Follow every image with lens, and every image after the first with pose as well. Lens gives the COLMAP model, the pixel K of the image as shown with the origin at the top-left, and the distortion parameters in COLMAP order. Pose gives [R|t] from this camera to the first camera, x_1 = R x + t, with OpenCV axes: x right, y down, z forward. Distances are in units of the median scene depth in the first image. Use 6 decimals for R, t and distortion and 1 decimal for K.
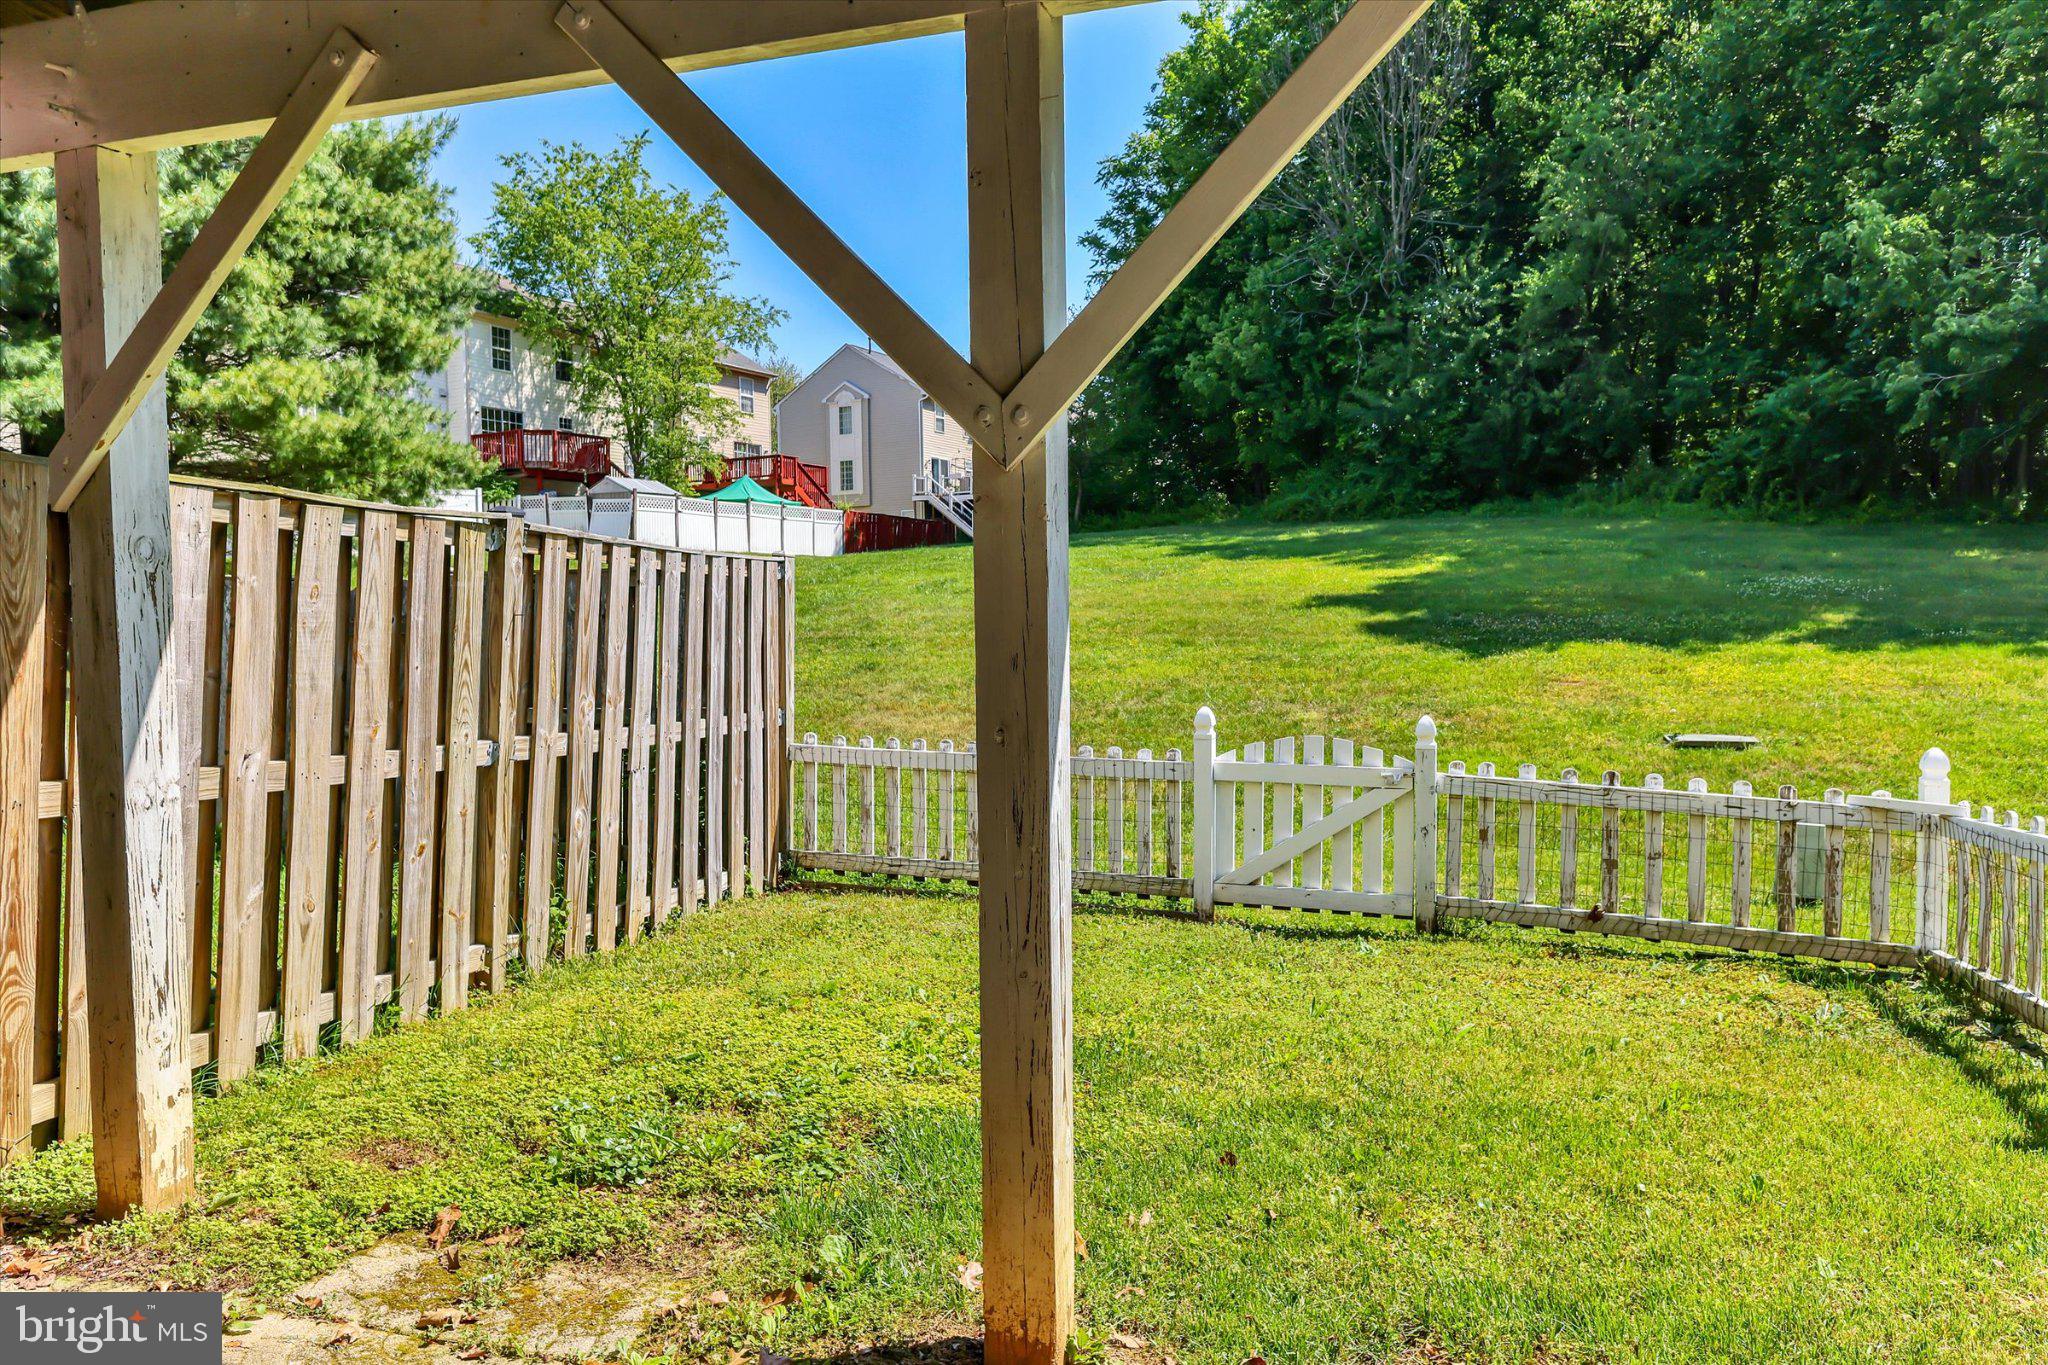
lens RADIAL K [[1379.1, 0, 1023.6], [0, 1379.1, 694.4], [0, 0, 1]] dist [-0.003007, 0.004954]
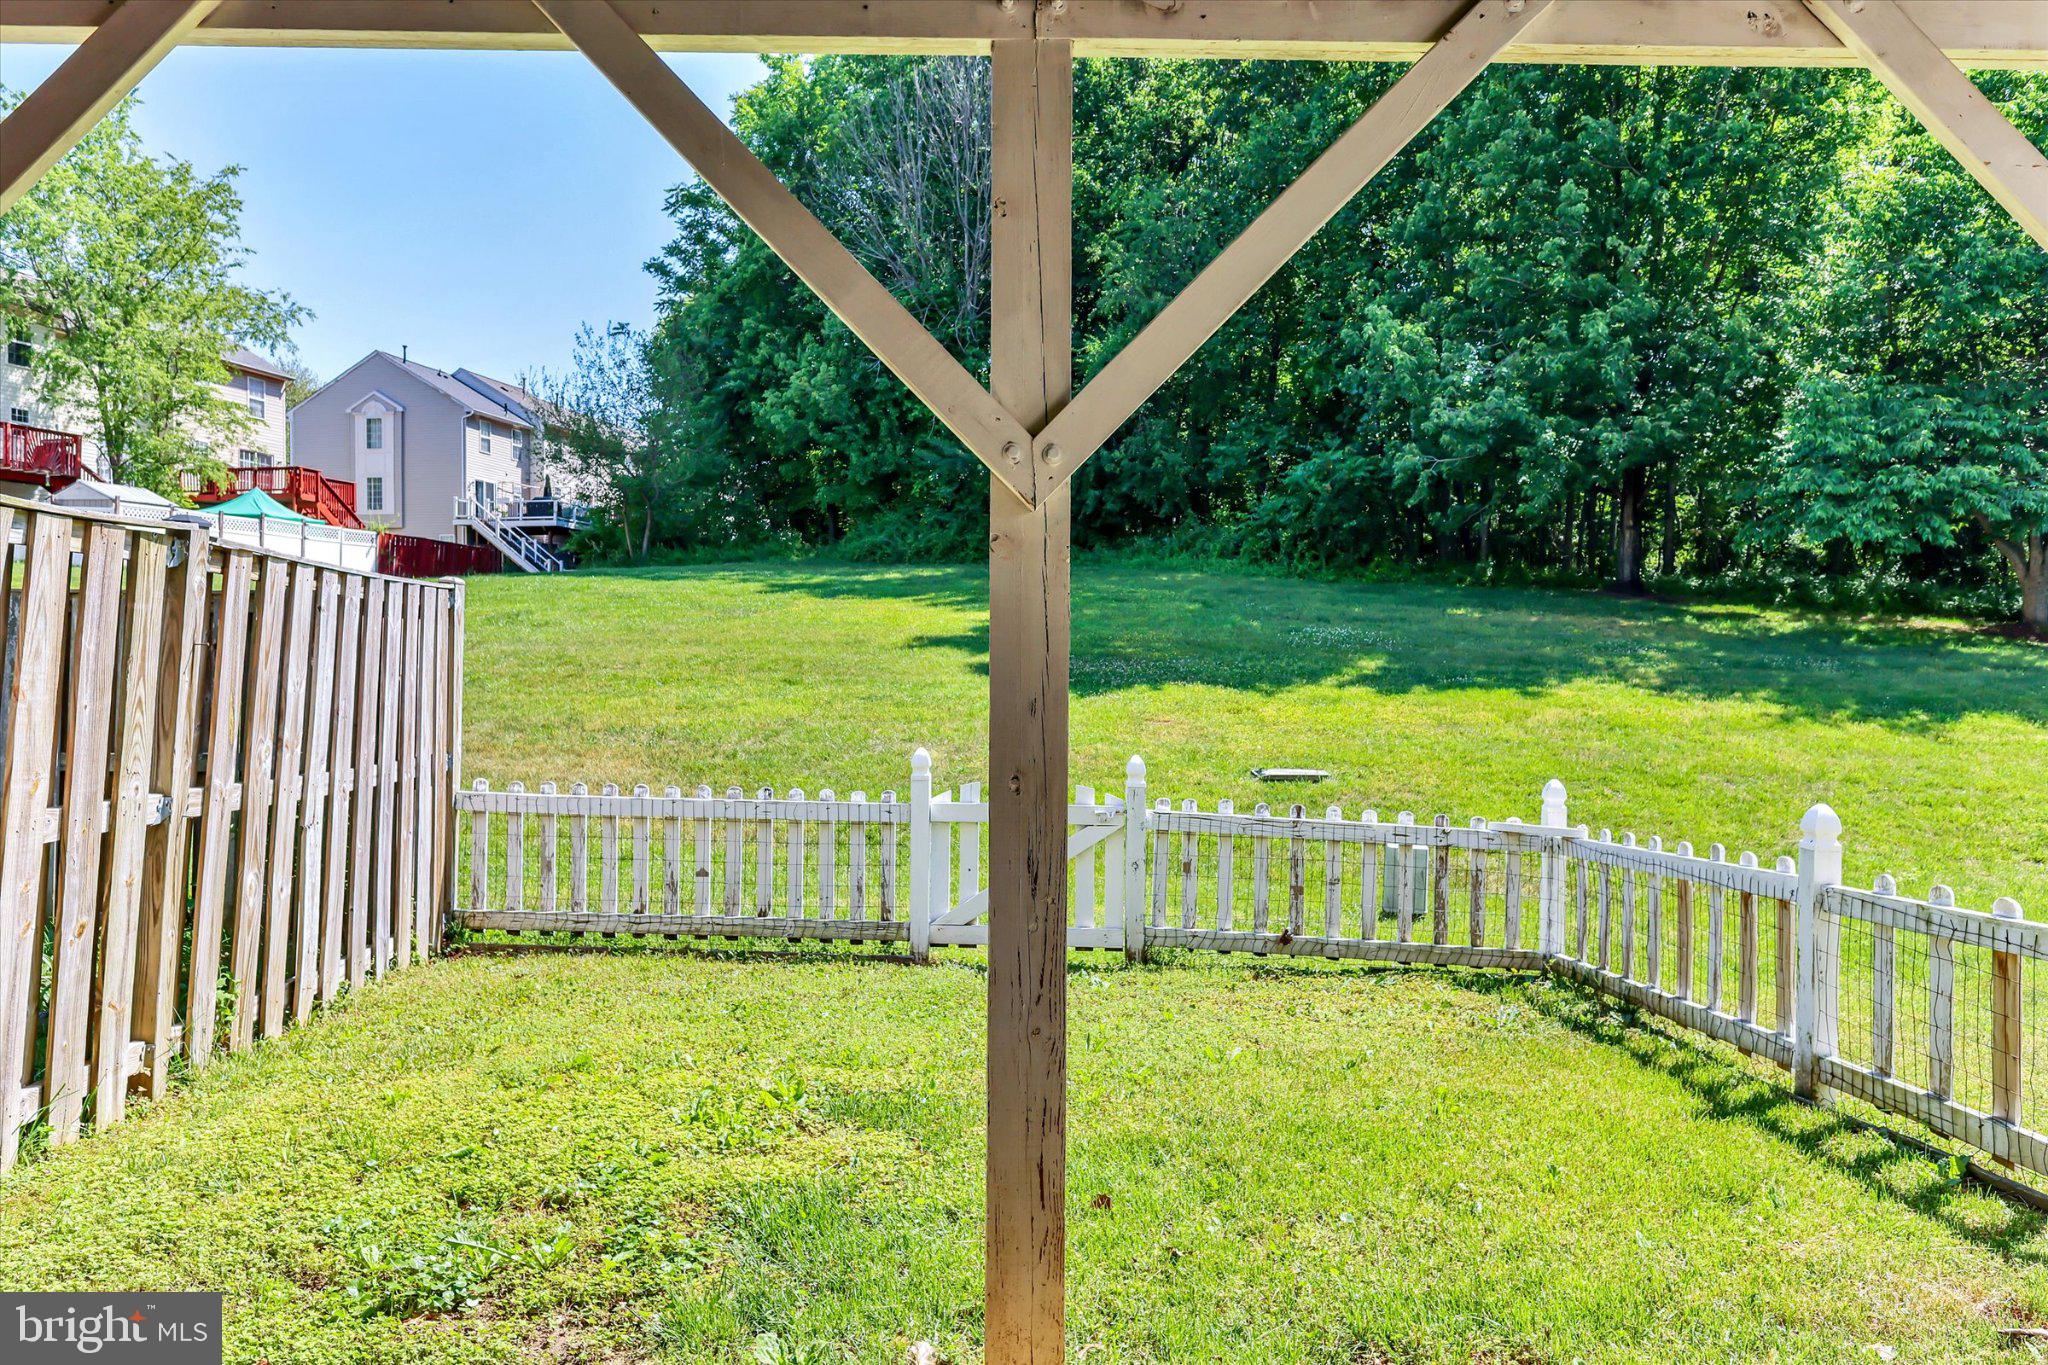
lens RADIAL K [[1379.1, 0, 1024.5], [0, 1379.1, 693.0], [0, 0, 1]] dist [-0.003007, 0.004954]
pose [[0.947787, 0.006920, 0.318828, -0.078978], [0.002252, 0.999594, -0.028392, -0.001397], [-0.318895, 0.027628, 0.947387, 0.020744]]
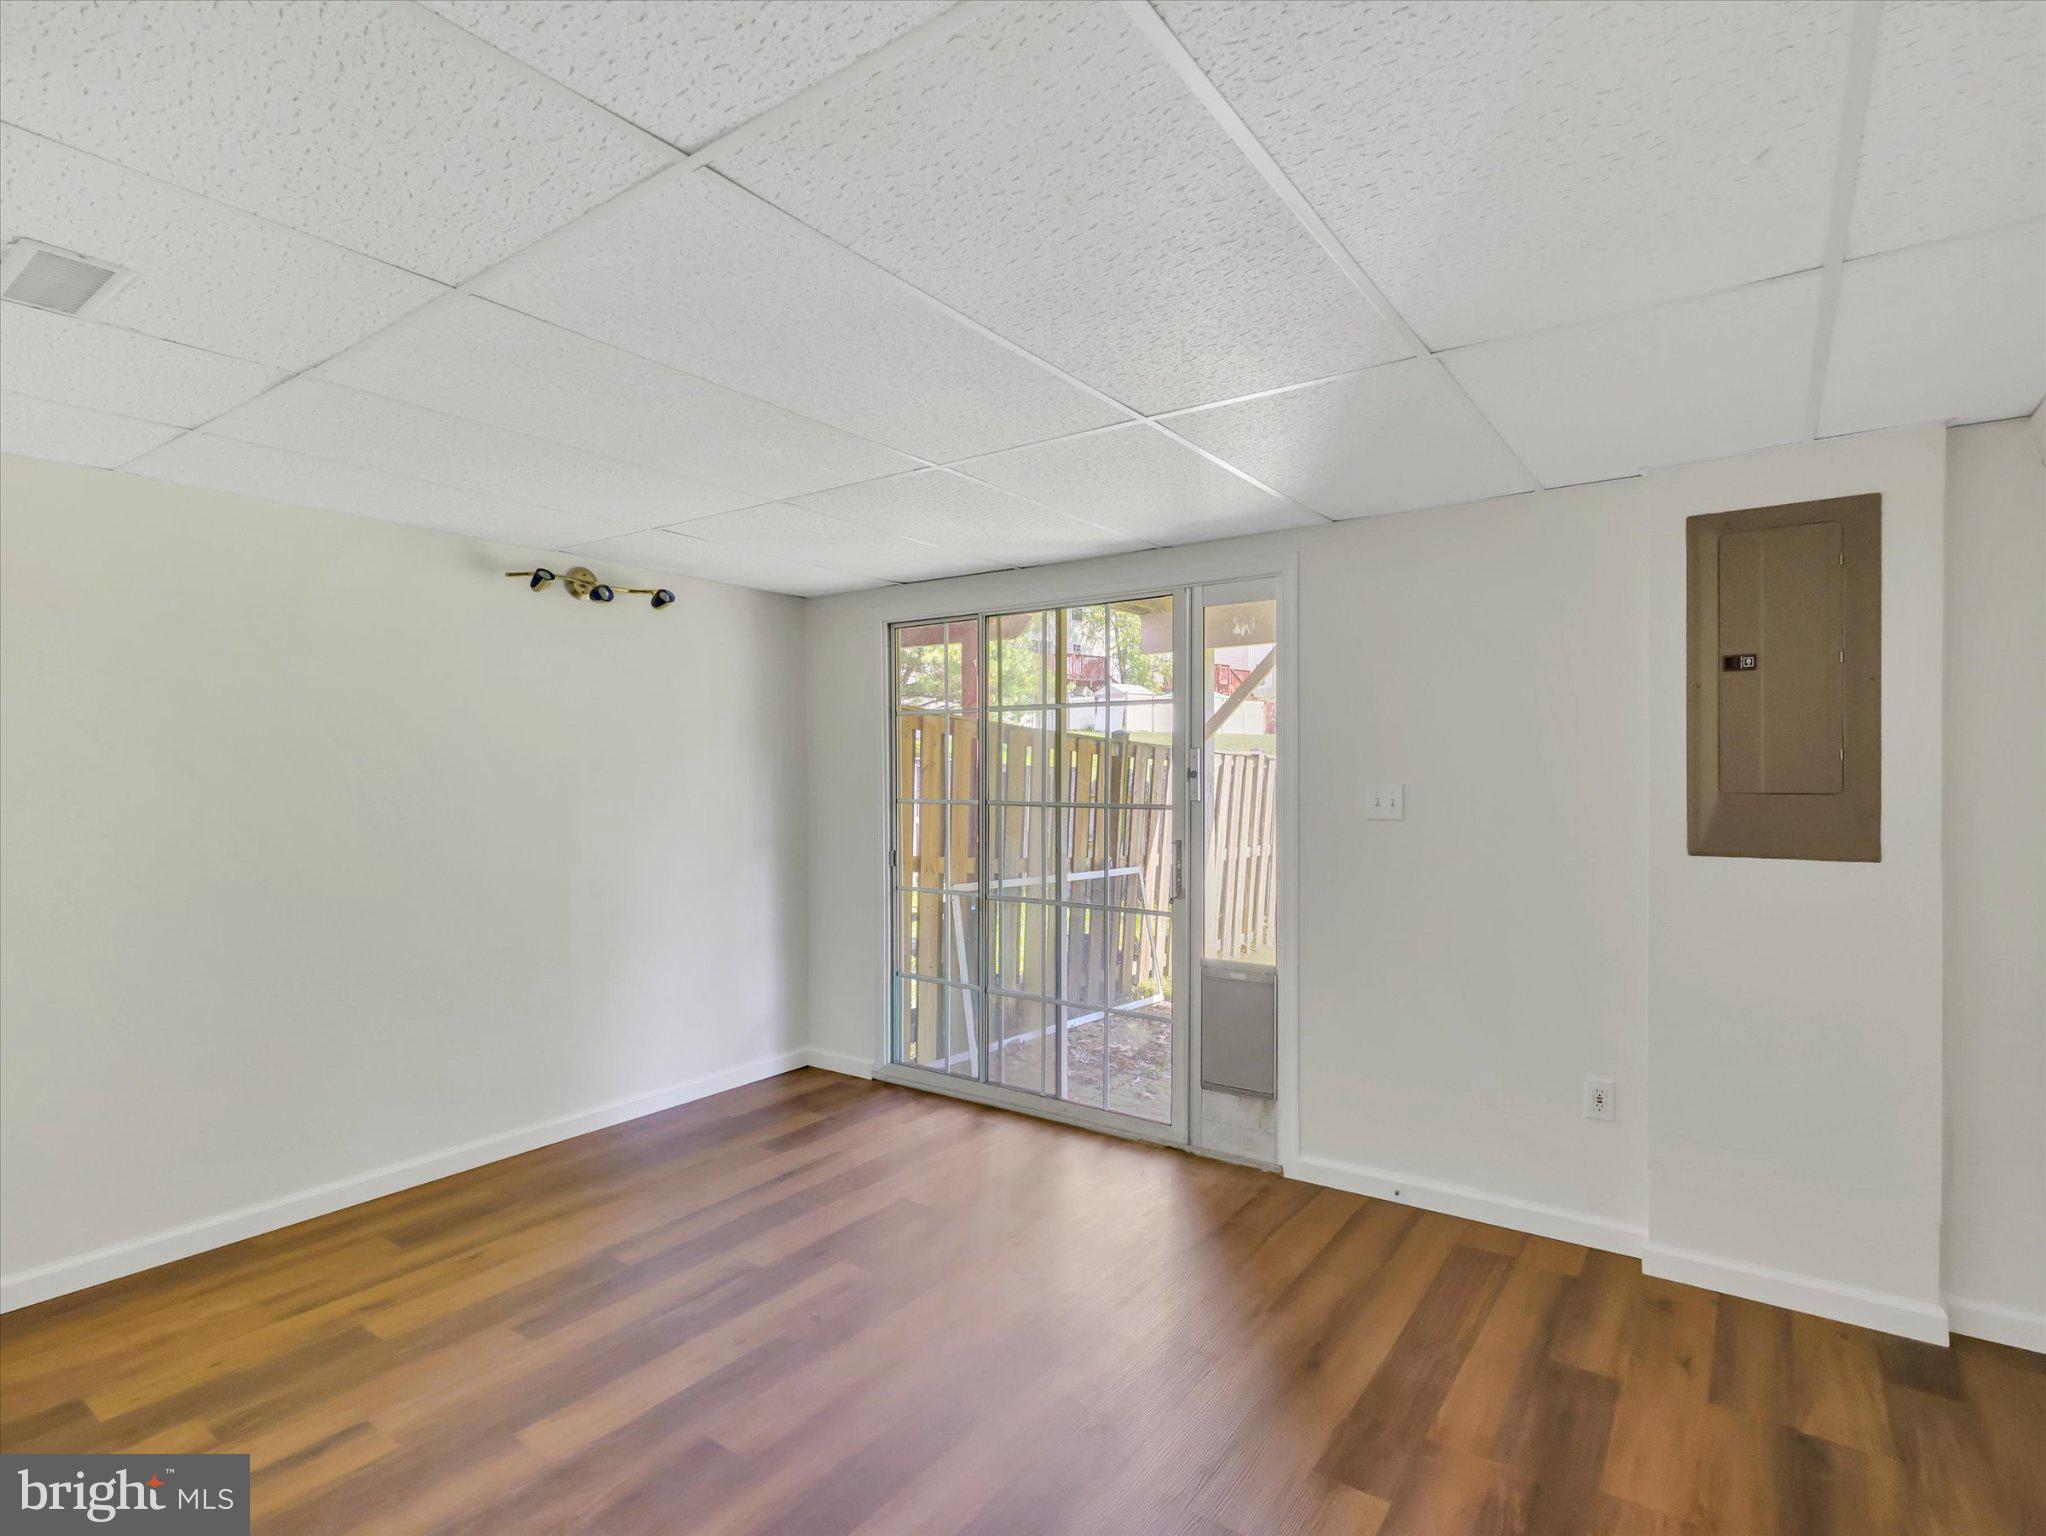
lens RADIAL K [[1010.1, 0, 1011.4], [0, 1010.1, 760.8], [0, 0, 1]] dist [0.006757, 0.000901]
pose [[0.939777, 0.004702, -0.341756, -0.089578], [-0.027604, 0.997683, -0.062179, 0.002540], [0.340672, 0.067868, 0.937730, -0.394812]]
